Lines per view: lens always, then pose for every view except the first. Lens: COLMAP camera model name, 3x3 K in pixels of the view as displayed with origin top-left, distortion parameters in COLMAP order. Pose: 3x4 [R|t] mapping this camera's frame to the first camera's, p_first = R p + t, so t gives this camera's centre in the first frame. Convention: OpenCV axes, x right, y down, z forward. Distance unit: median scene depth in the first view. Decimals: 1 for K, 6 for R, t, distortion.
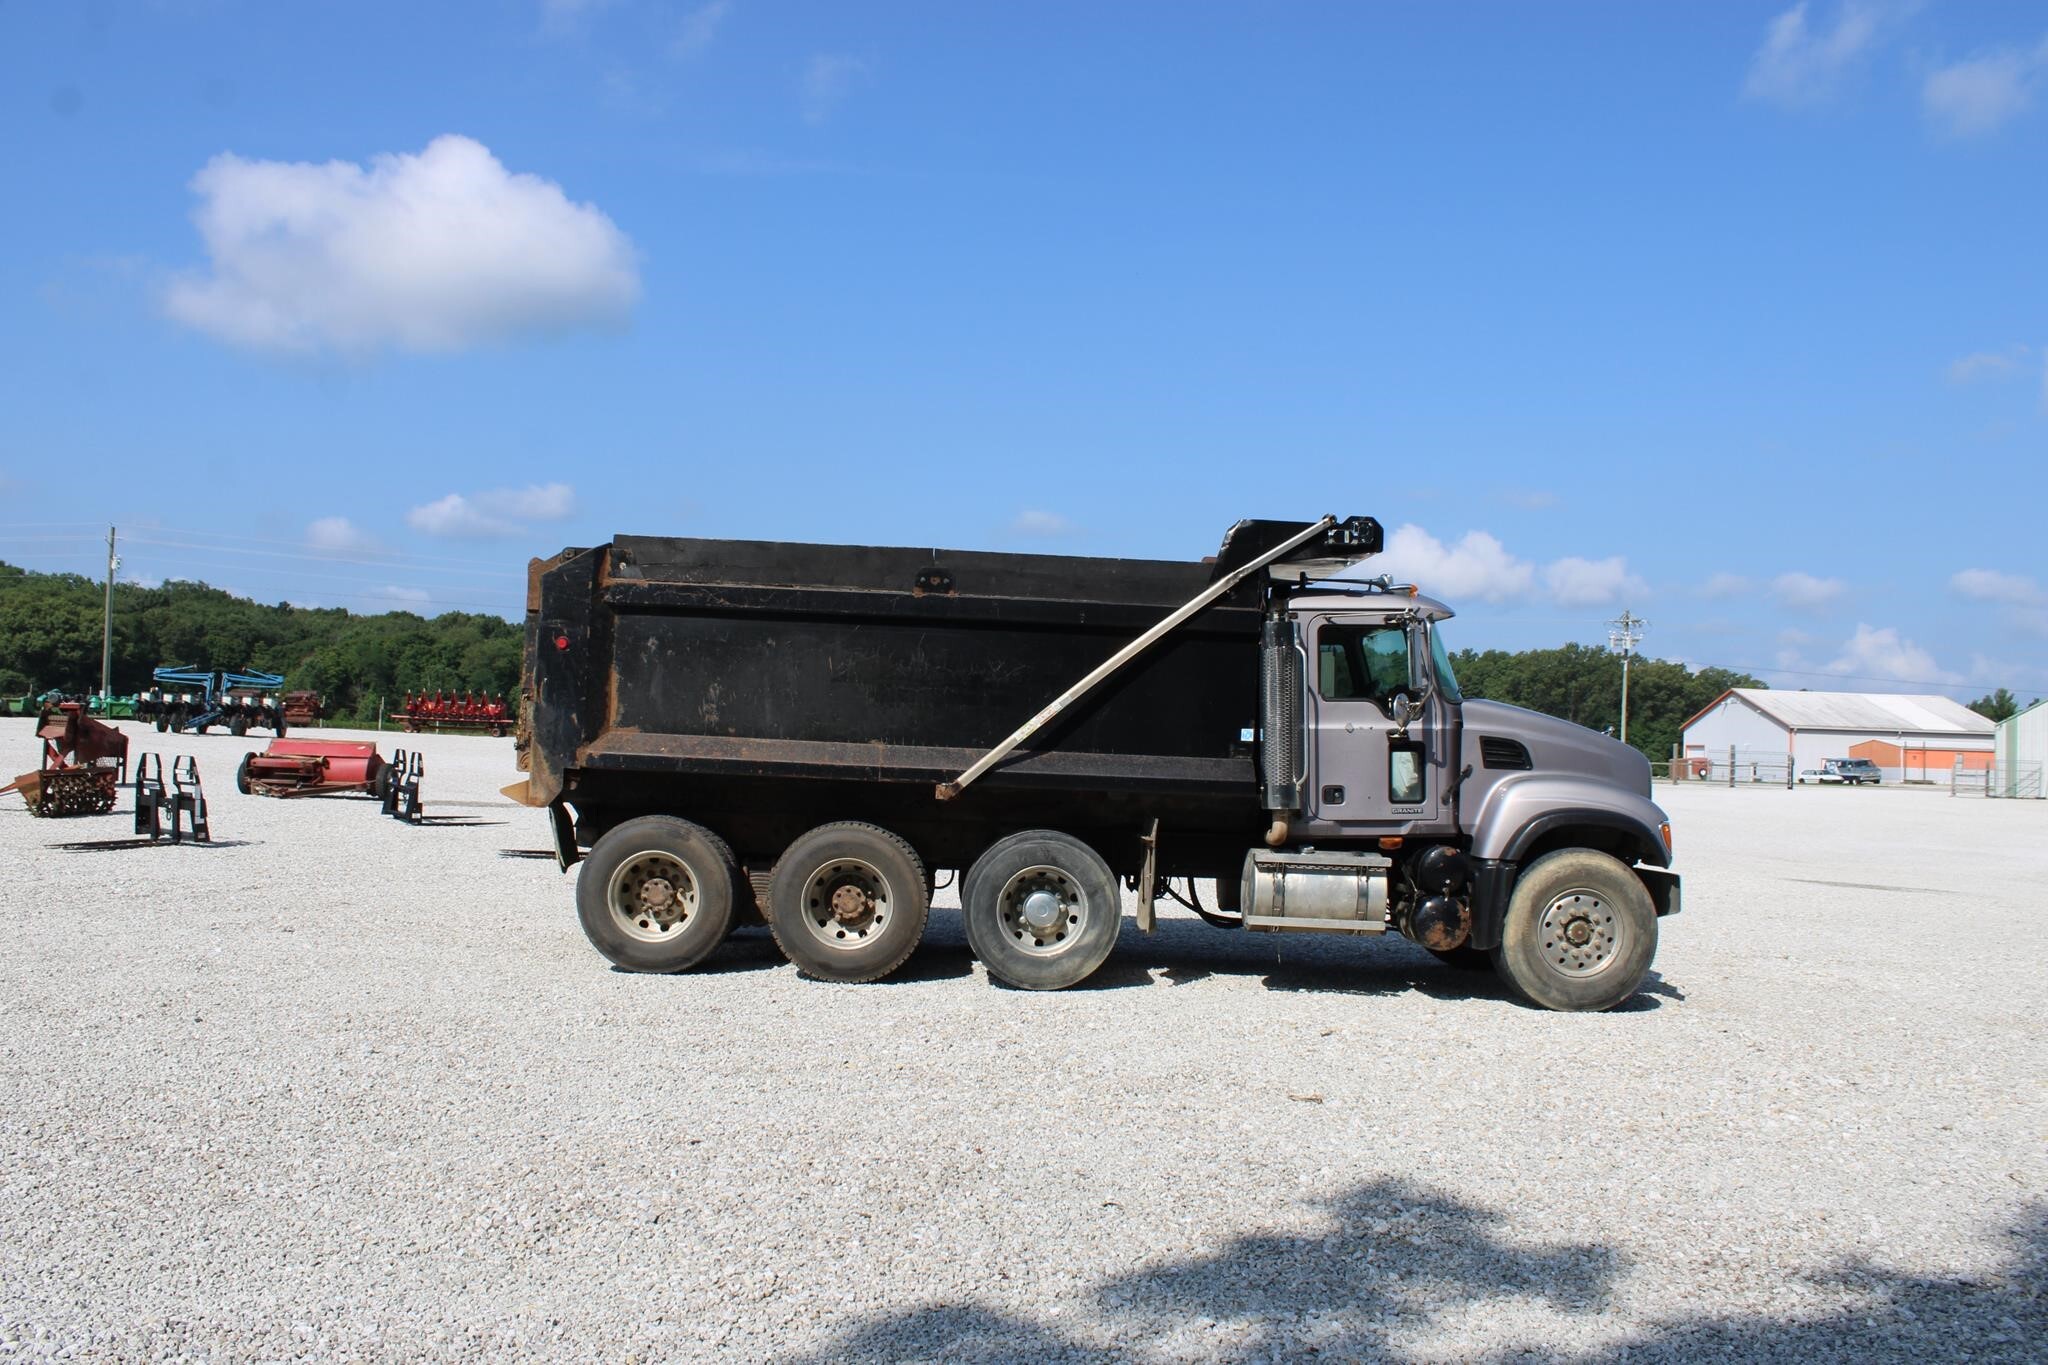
lens RADIAL K [[1726.5, 0, 1024.8], [0, 1726.5, 690.1], [0, 0, 1]] dist [-0.167693, 0.158842]
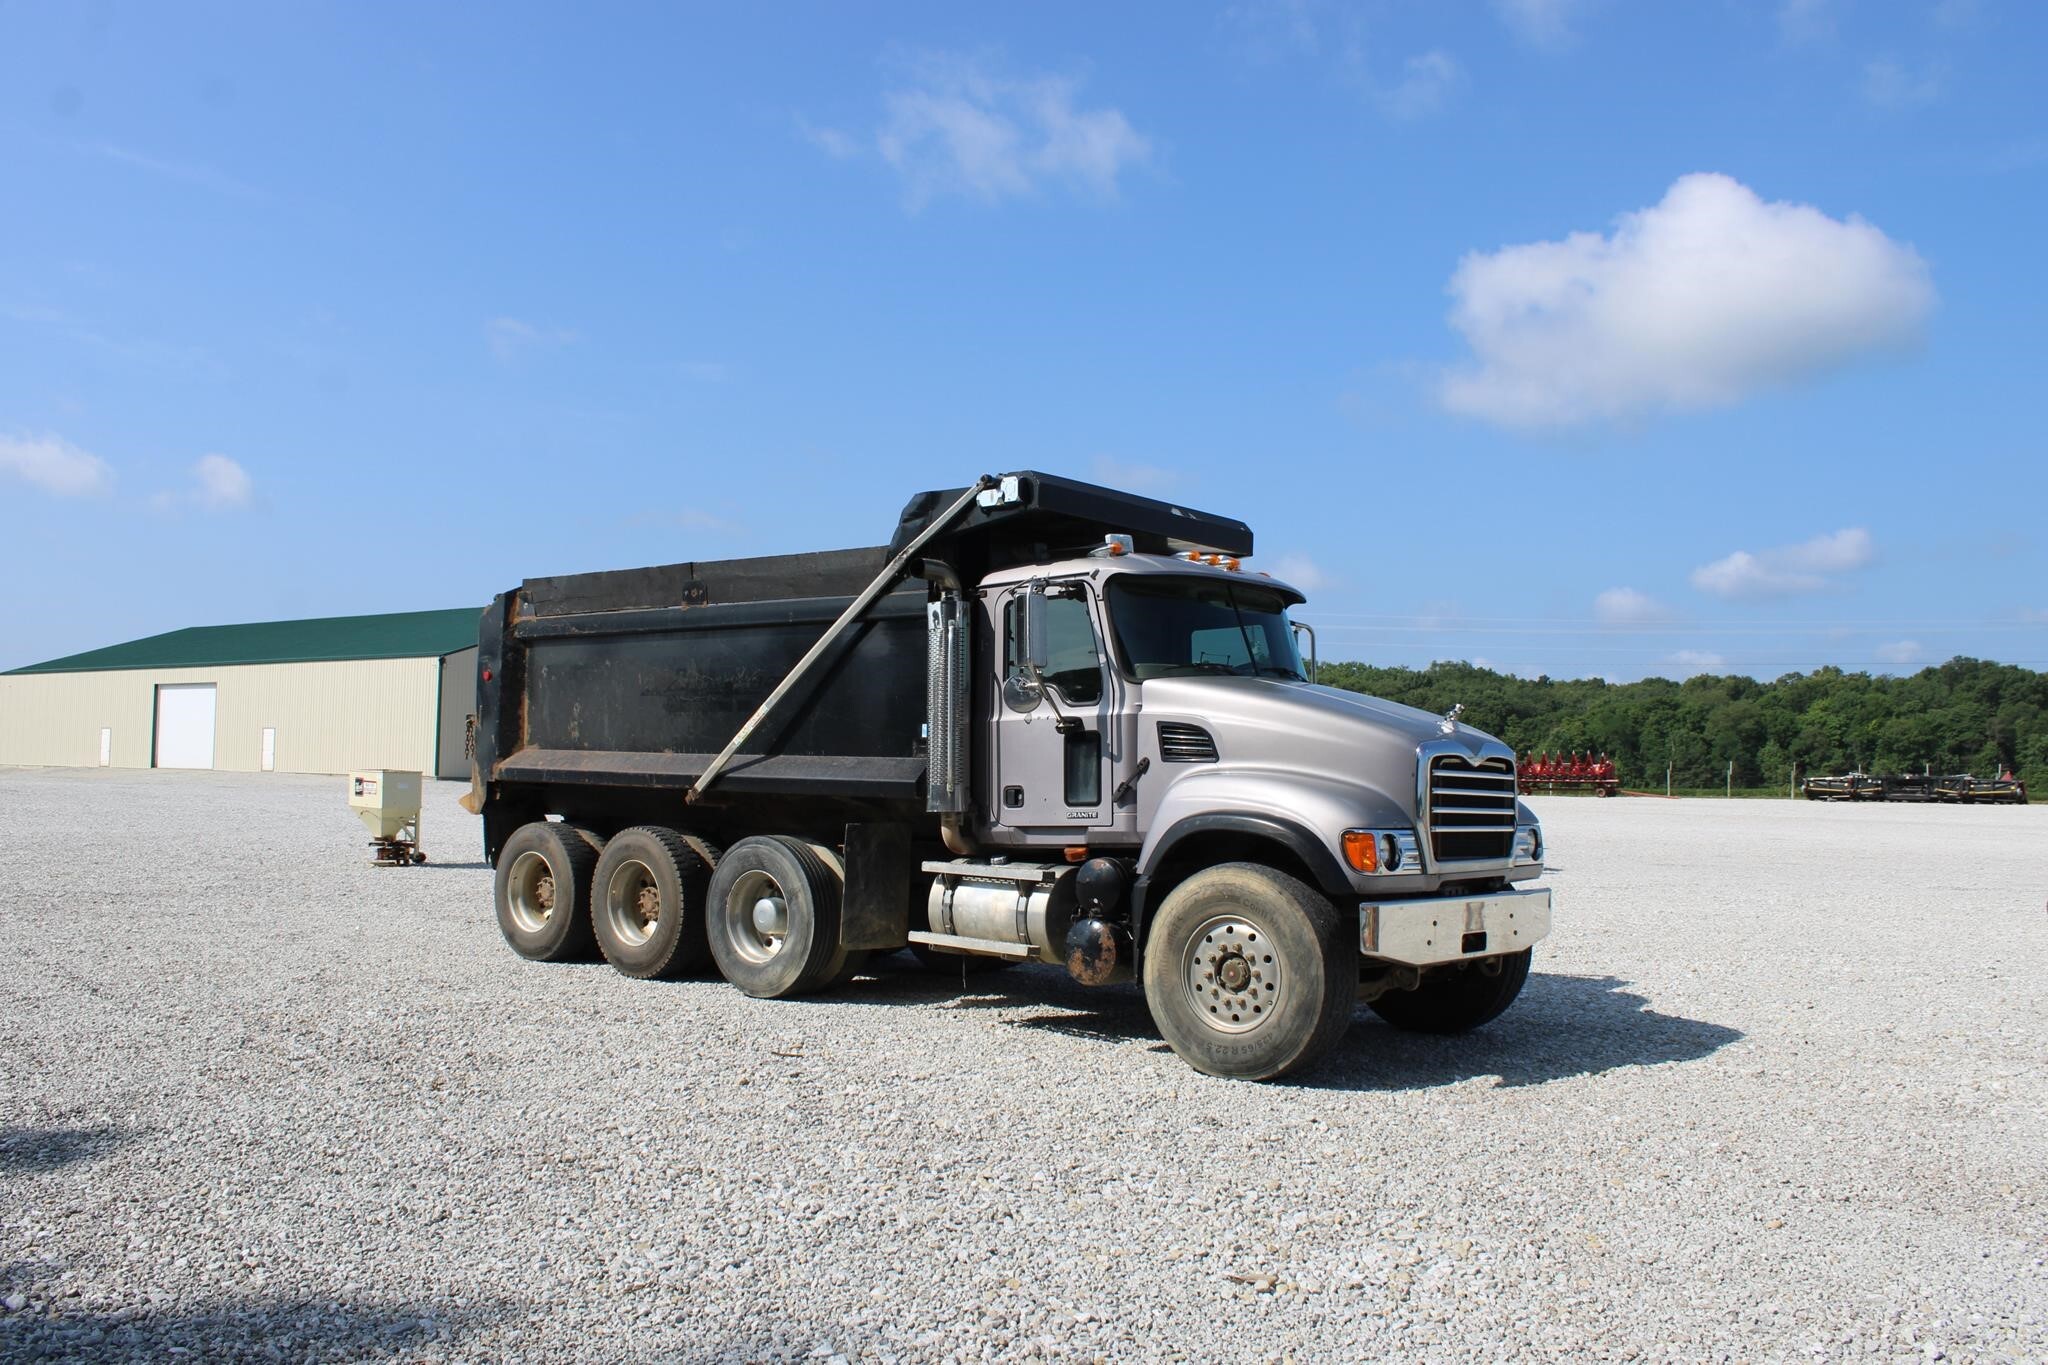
lens RADIAL K [[1697.6, 0, 1025.9], [0, 1697.6, 771.9], [0, 0, 1]] dist [0.022618, 0.005408]
pose [[0.734694, -0.025107, -0.677934, 0.760266], [0.029689, 0.999547, -0.004843, 0.052820], [0.677749, -0.016569, 0.735107, 0.374279]]
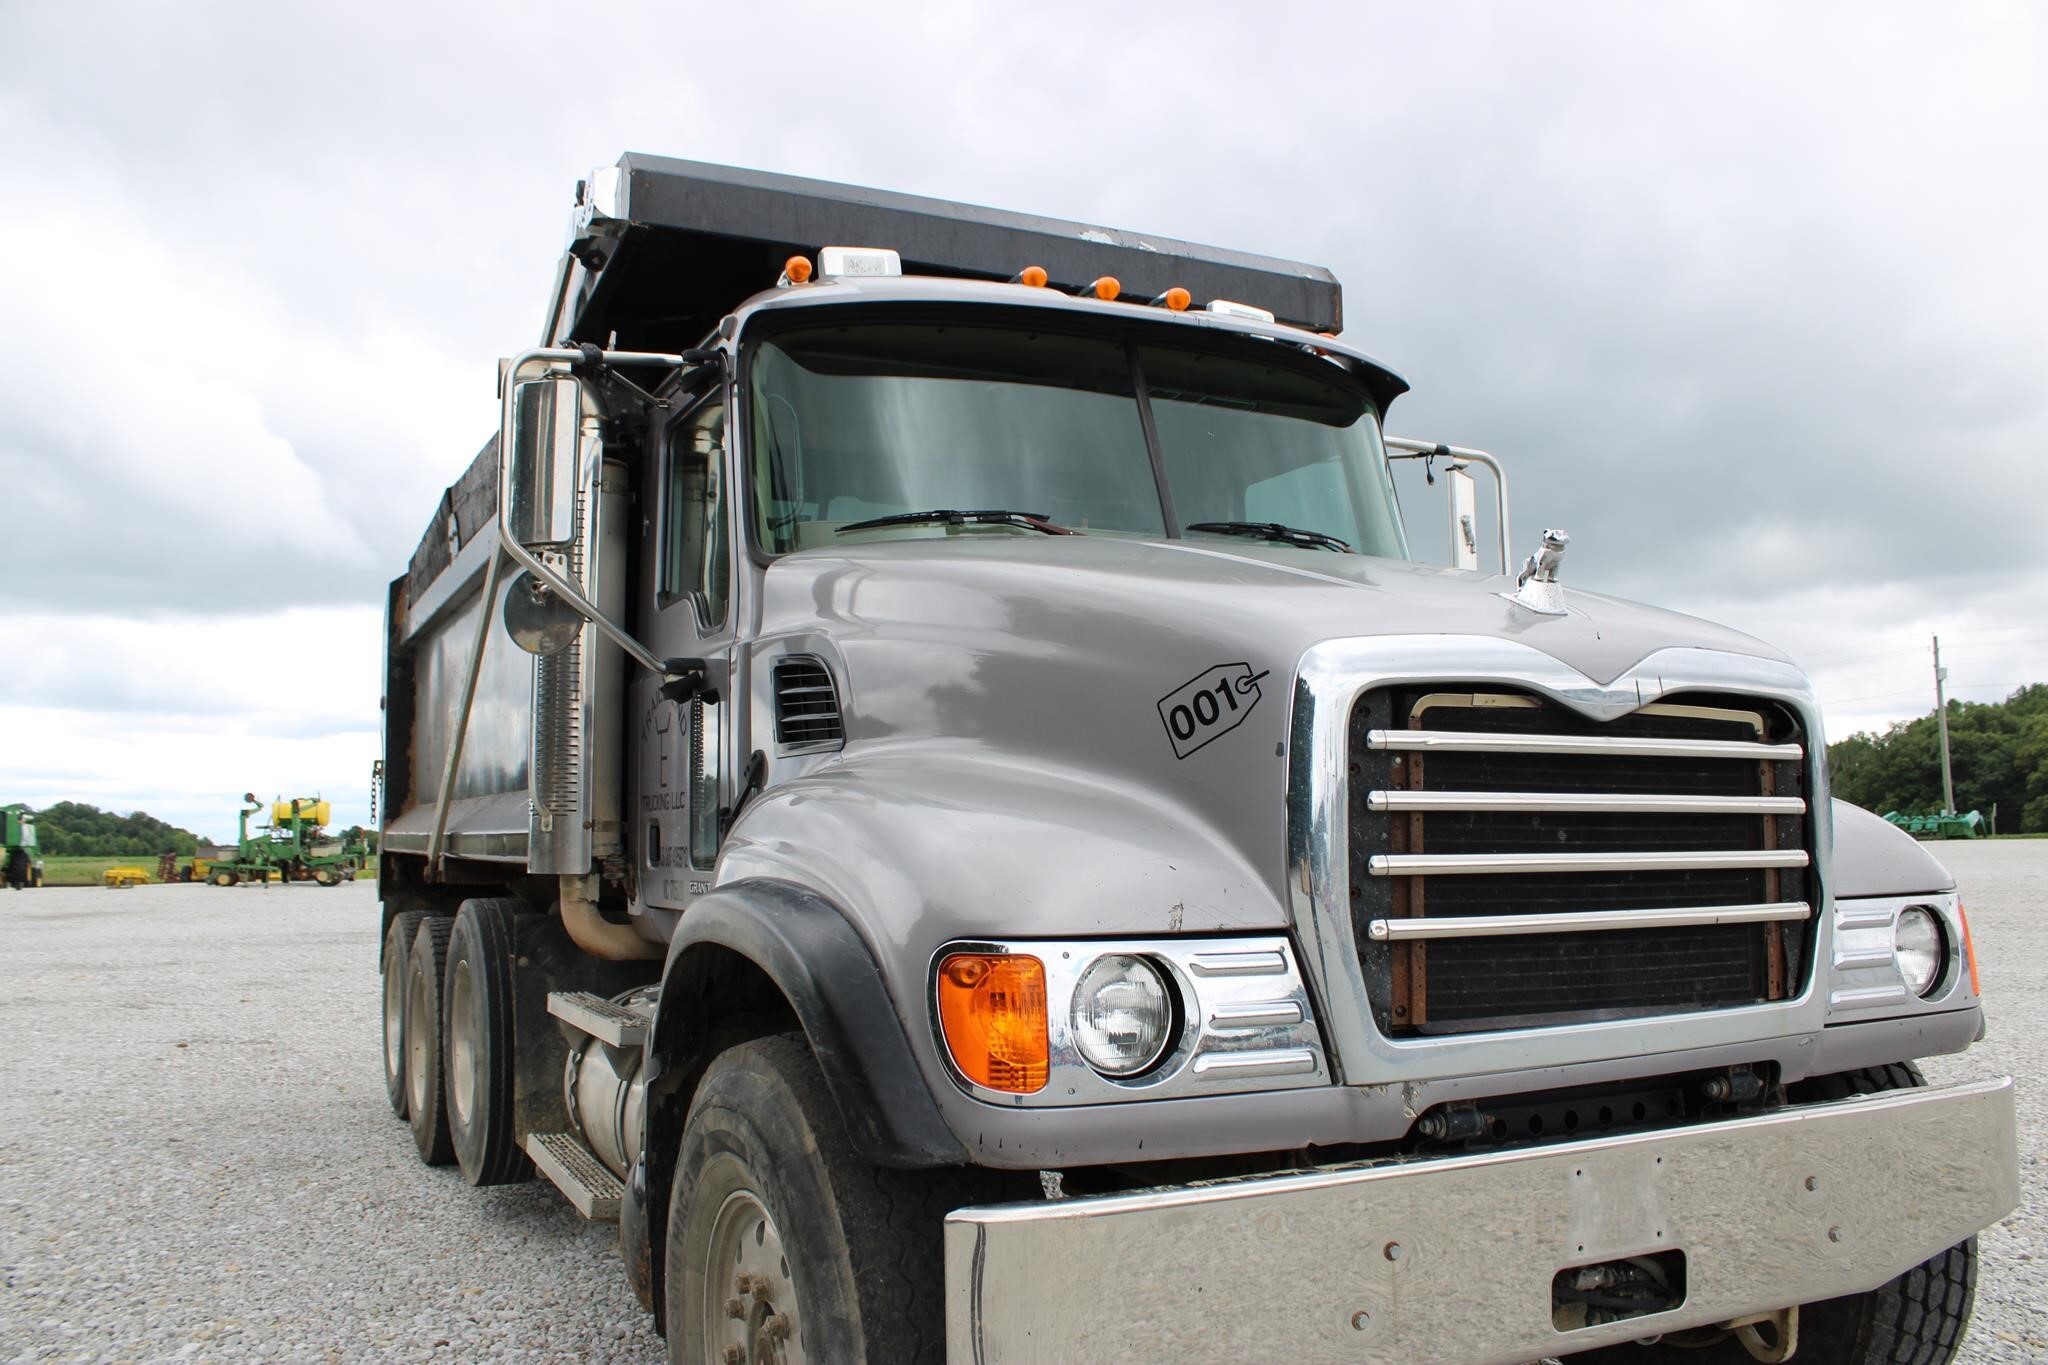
lens RADIAL K [[1730.7, 0, 1024.0], [0, 1730.7, 682.5], [0, 0, 1]] dist [-0.167058, 0.156209]
pose [[0.406537, -0.128225, -0.904592, 0.571096], [0.053498, 0.991745, -0.116536, 0.071549], [0.912067, -0.001018, 0.410040, 0.910245]]
